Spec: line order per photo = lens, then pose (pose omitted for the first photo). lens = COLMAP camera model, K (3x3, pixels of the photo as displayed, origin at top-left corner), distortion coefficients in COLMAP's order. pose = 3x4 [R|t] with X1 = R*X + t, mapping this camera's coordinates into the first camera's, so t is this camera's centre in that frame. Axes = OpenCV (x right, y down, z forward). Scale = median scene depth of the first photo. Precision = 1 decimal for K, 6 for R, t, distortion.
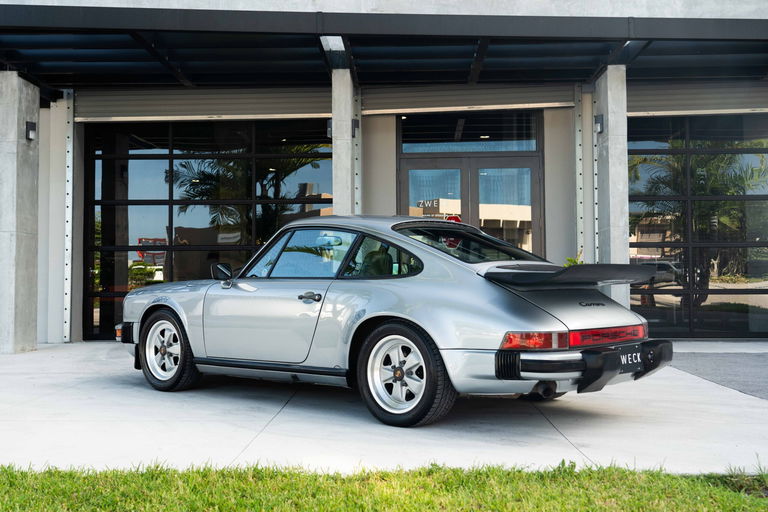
lens RADIAL K [[874.0, 0, 384.0], [0, 874.0, 256.0], [0, 0, 1]] dist [0.016023, 0.009070]
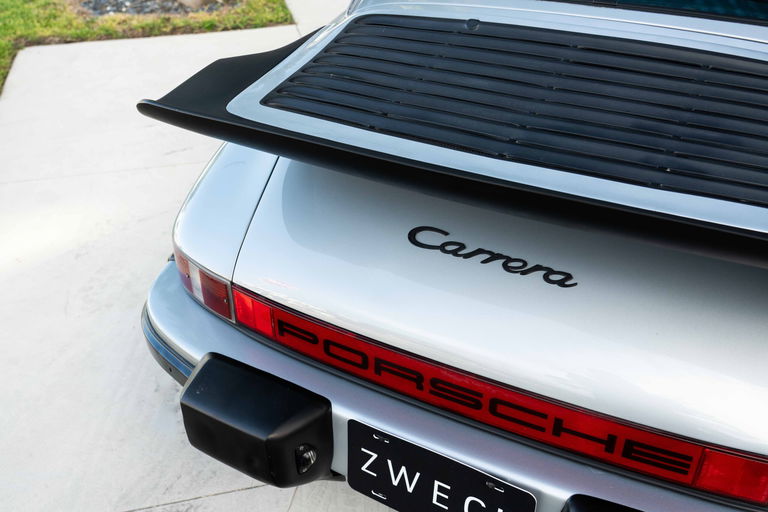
lens RADIAL K [[707.6, 0, 384.0], [0, 707.6, 256.0], [0, 0, 1]] dist [0.038848, -0.006561]
pose [[0.263179, 0.541679, -0.798324, 0.364946], [0.032200, 0.822102, 0.568429, -0.061199], [0.964210, -0.175305, 0.198917, 0.844226]]
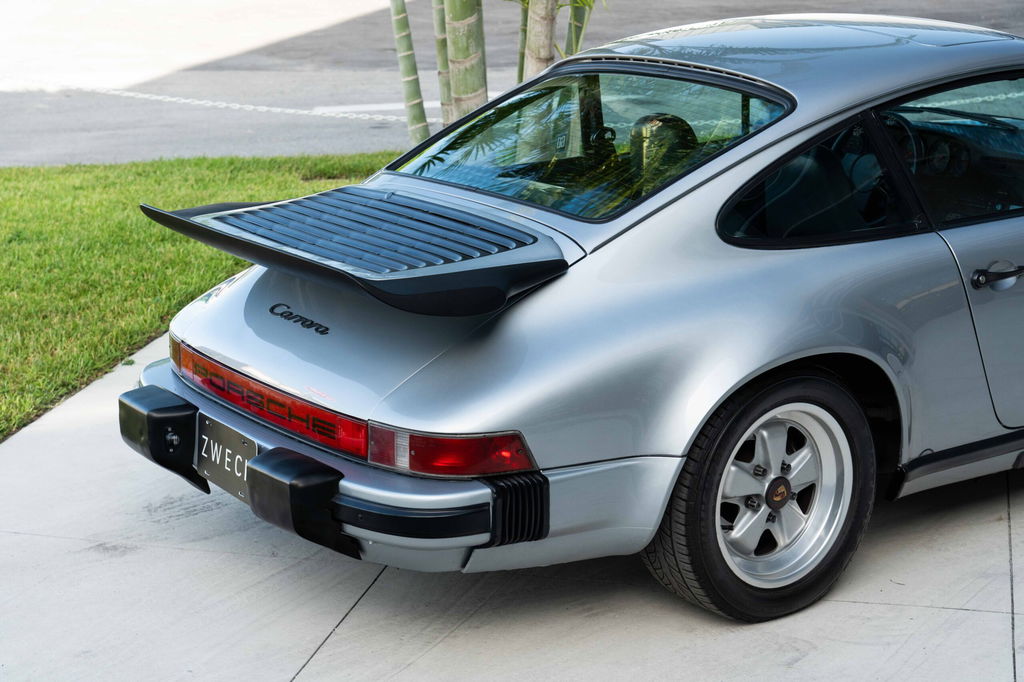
lens RADIAL K [[1885.3, 0, 512.0], [0, 1885.3, 341.0], [0, 0, 1]] dist [0.033278, -0.104794]
pose [[-0.198638, 0.252044, -0.947110, 0.960824], [0.029137, 0.967458, 0.251348, -0.139356], [0.979640, 0.022331, -0.199518, 1.159329]]
